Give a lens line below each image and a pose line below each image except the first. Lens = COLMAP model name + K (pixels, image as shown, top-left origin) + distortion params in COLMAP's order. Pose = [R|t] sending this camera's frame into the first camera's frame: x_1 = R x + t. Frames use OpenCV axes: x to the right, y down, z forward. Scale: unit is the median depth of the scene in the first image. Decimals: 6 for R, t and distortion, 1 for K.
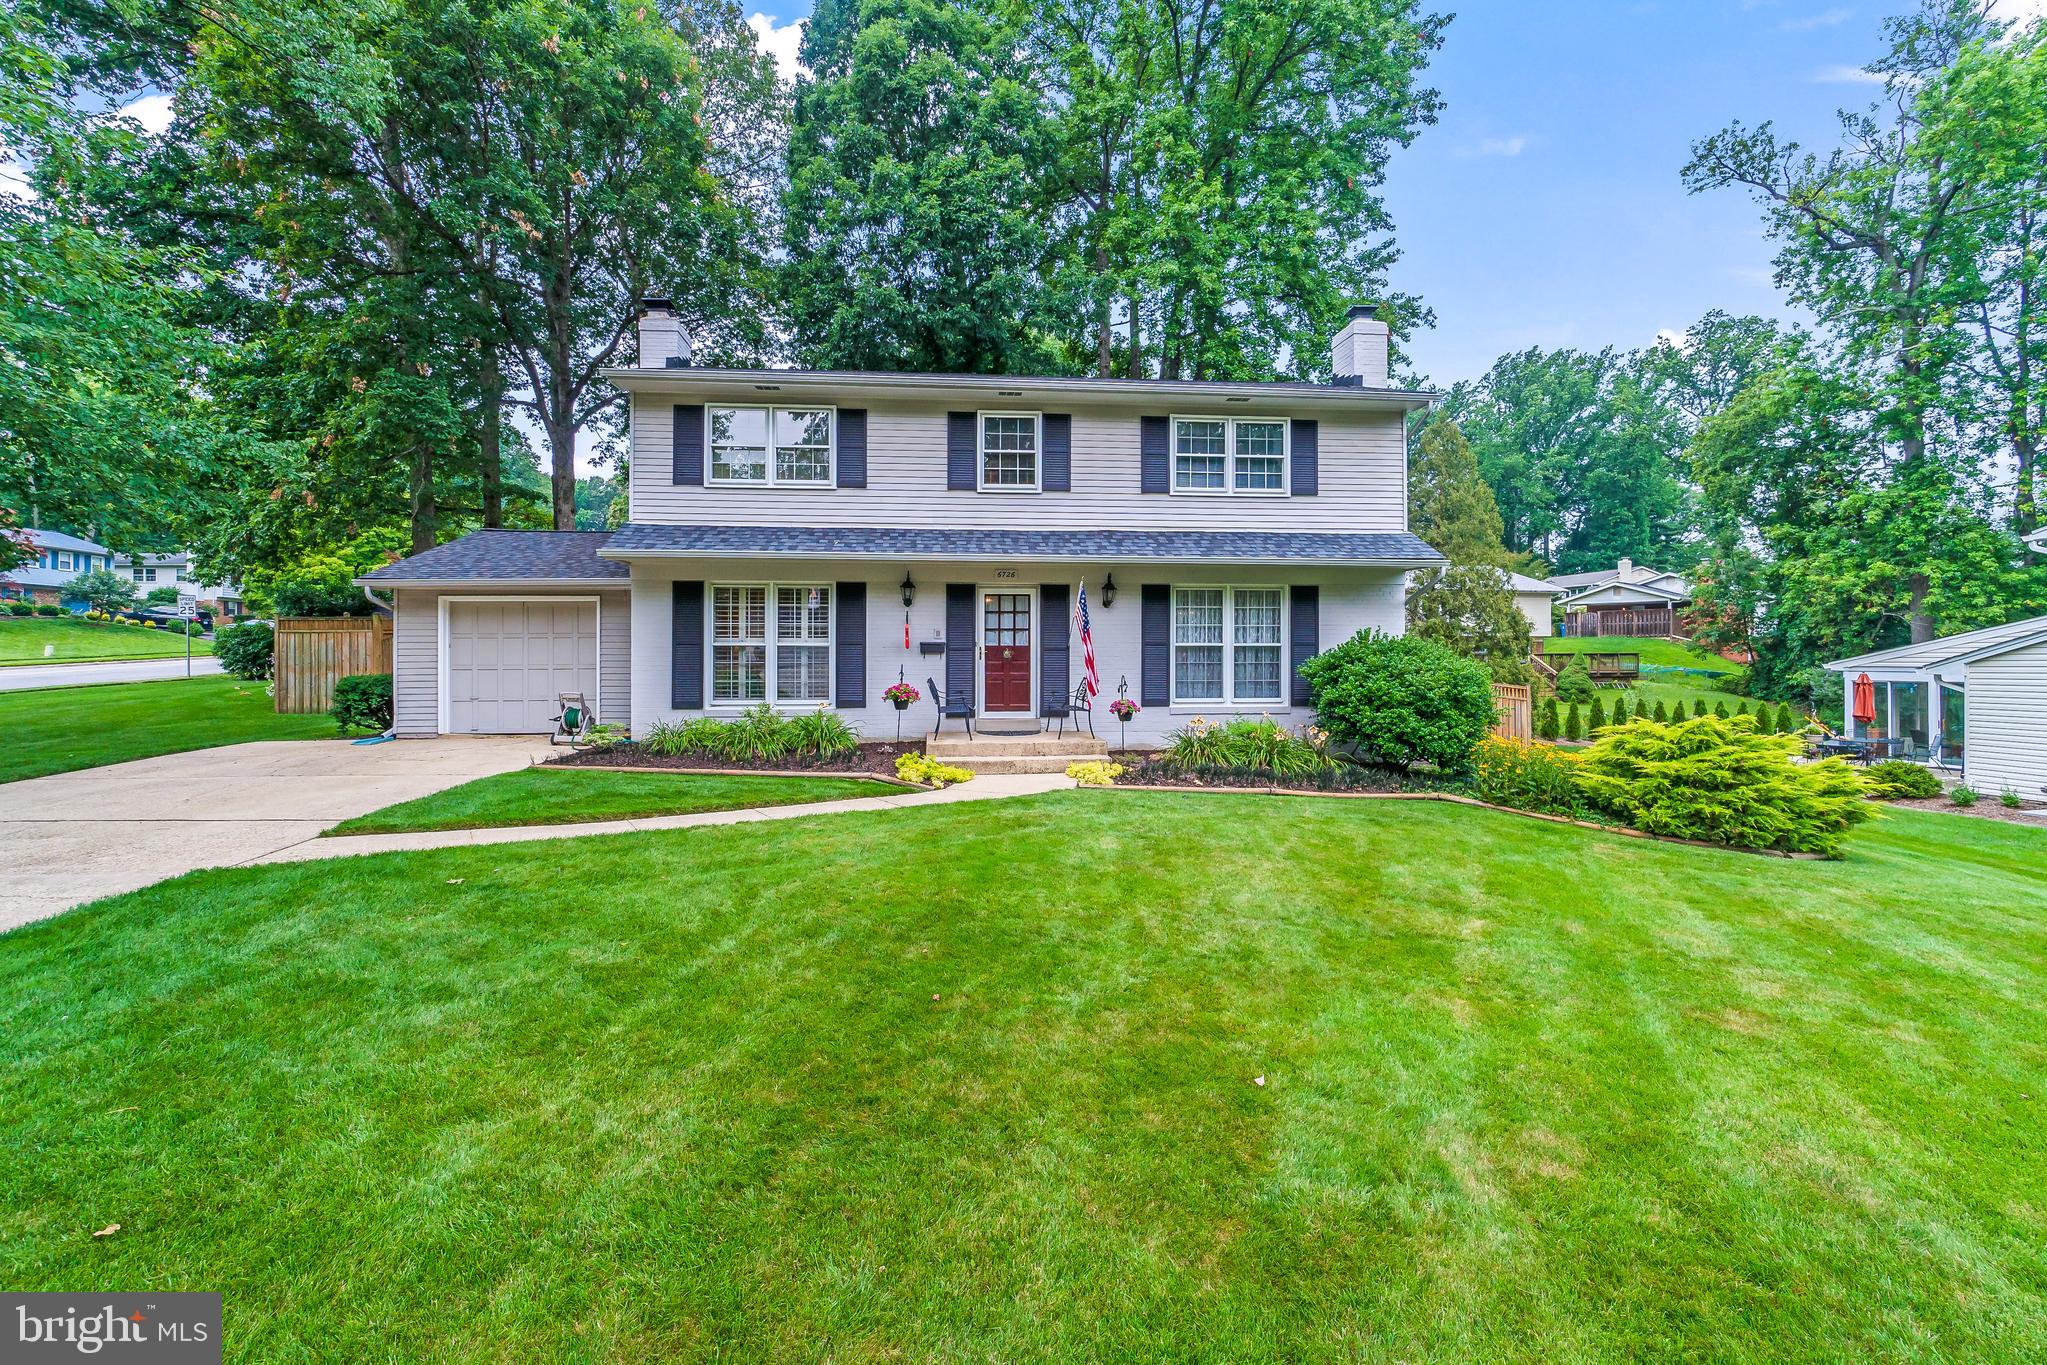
lens RADIAL K [[915.5, 0, 1014.2], [0, 915.5, 664.0], [0, 0, 1]] dist [-0.003236, -0.000159]
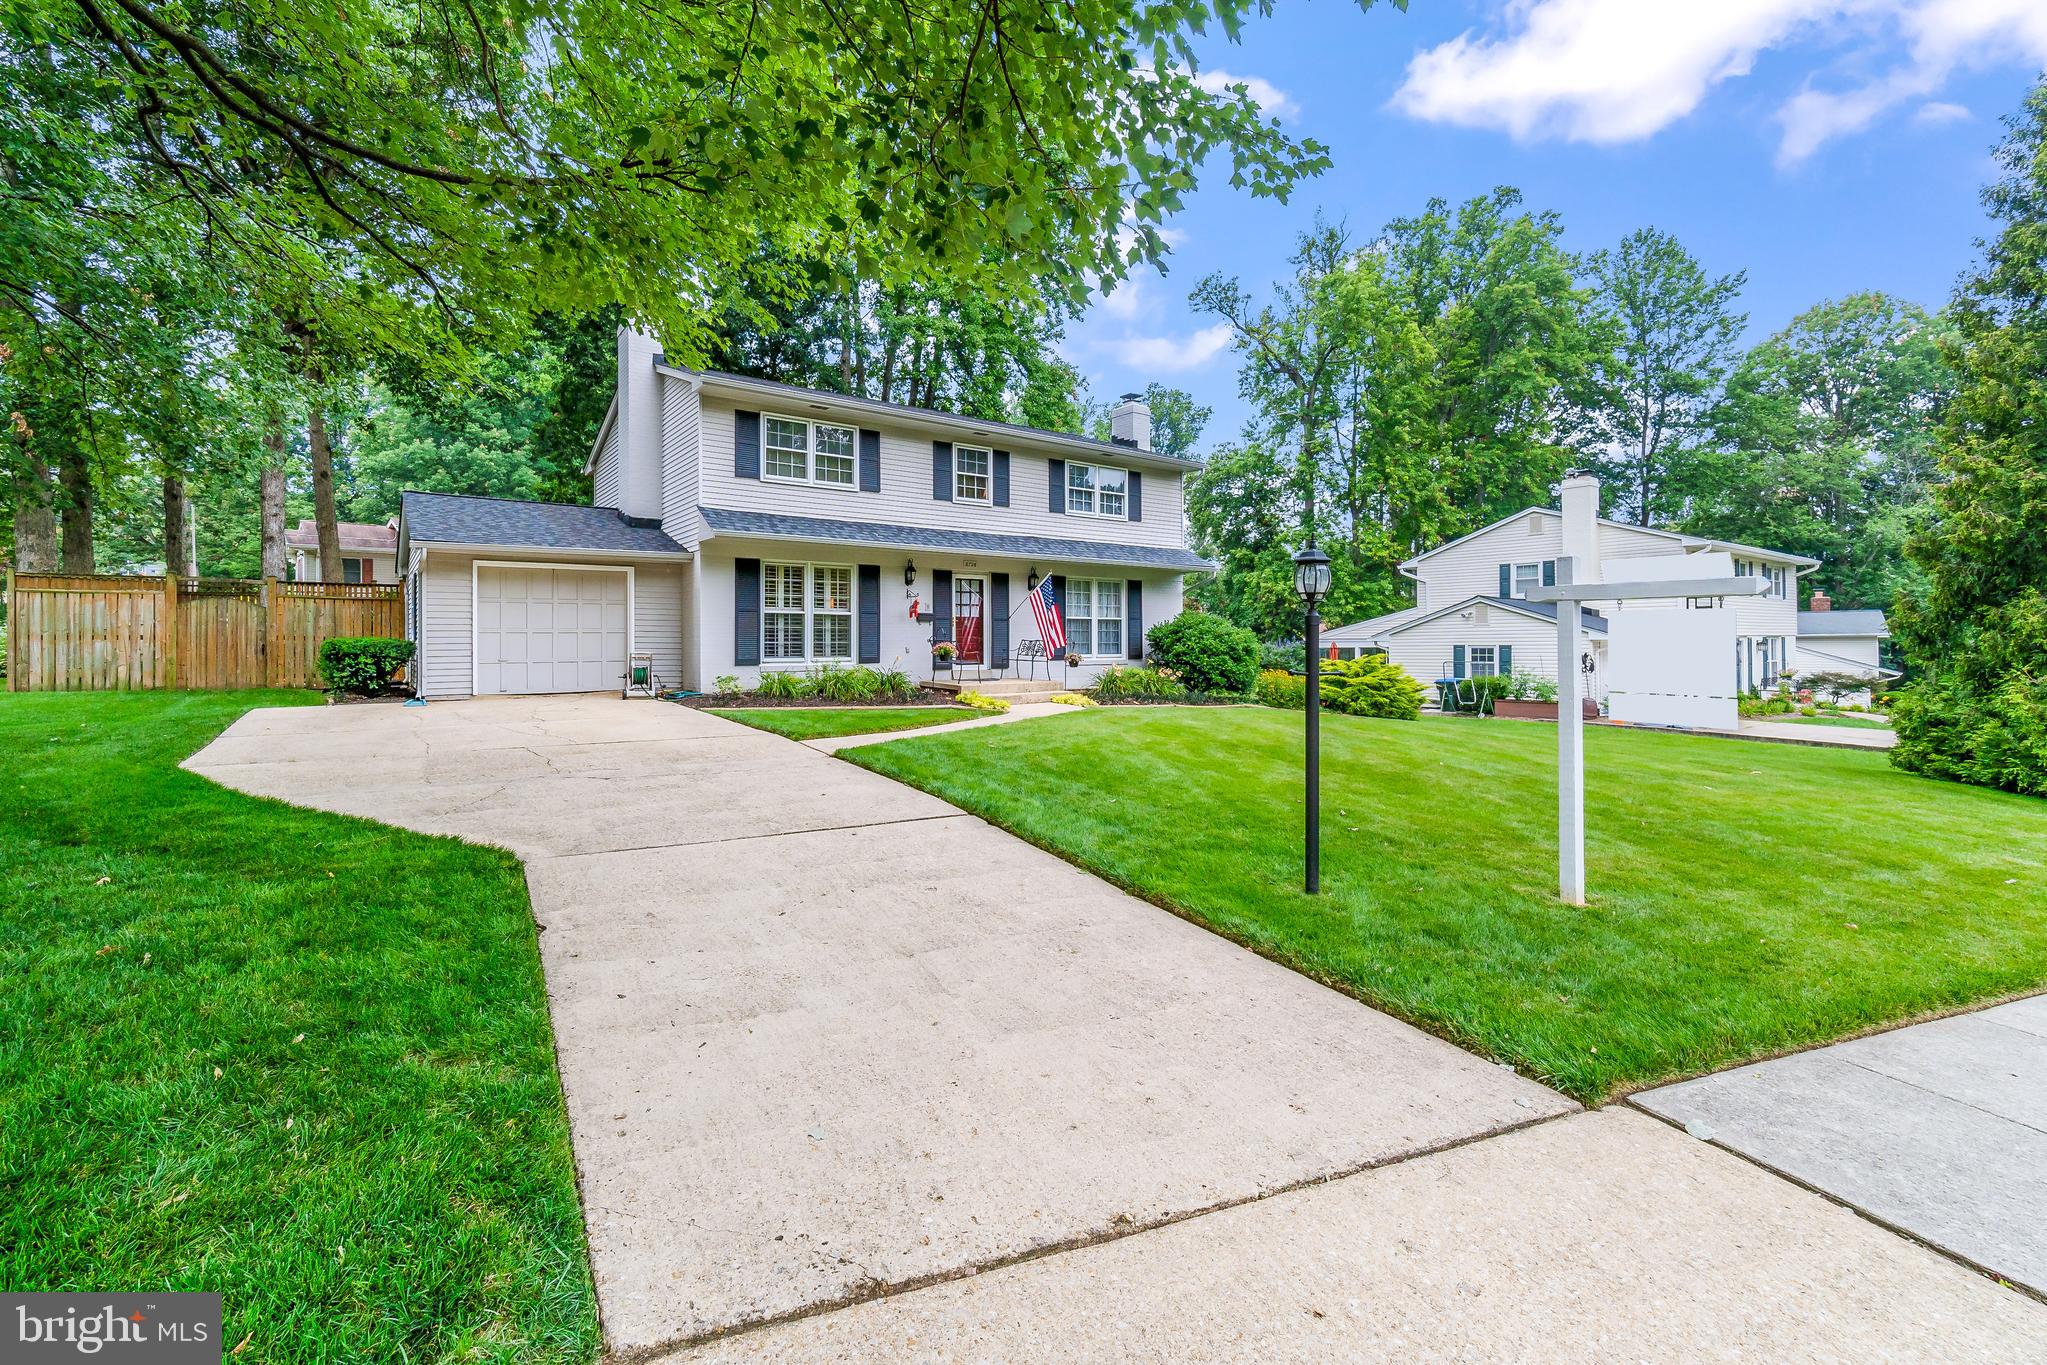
lens RADIAL K [[915.5, 0, 1014.2], [0, 915.5, 664.0], [0, 0, 1]] dist [-0.003236, -0.000159]
pose [[0.849279, -0.012873, 0.527787, -0.674223], [0.005653, 0.999867, 0.015292, 0.030238], [-0.527914, -0.010004, 0.849239, -0.197073]]
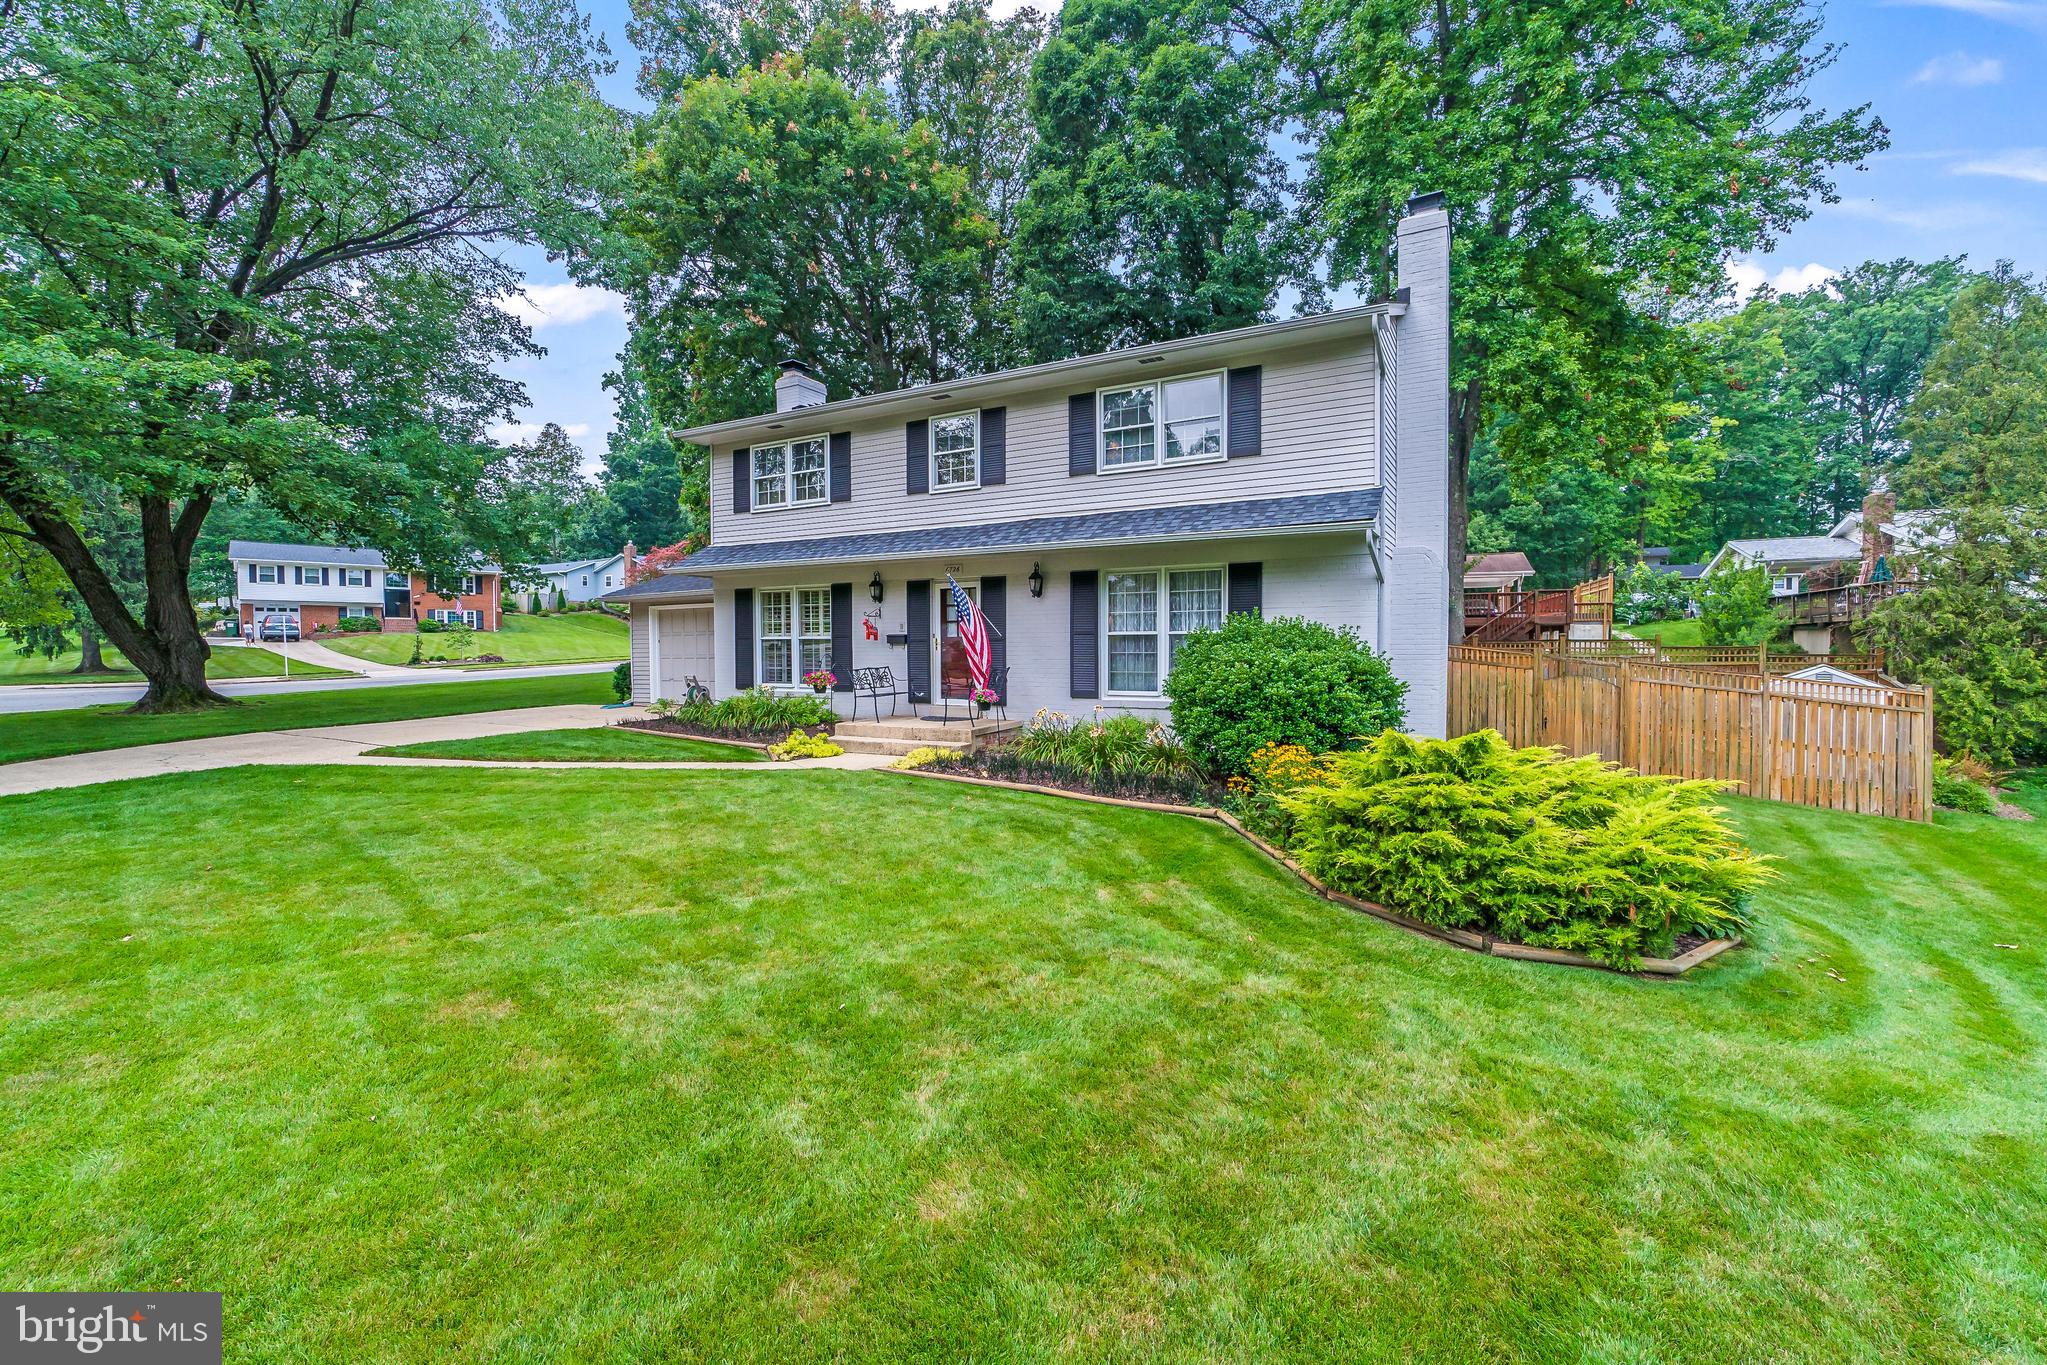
lens RADIAL K [[1023.0, 0, 910.9], [0, 1023.0, 675.8], [0, 0, 1]] dist [0.000014, 0.000033]
pose [[0.763171, 0.012649, -0.646073, 0.712126], [0.001803, 0.999763, 0.021704, -0.000925], [0.646194, -0.017729, 0.762967, 0.068115]]
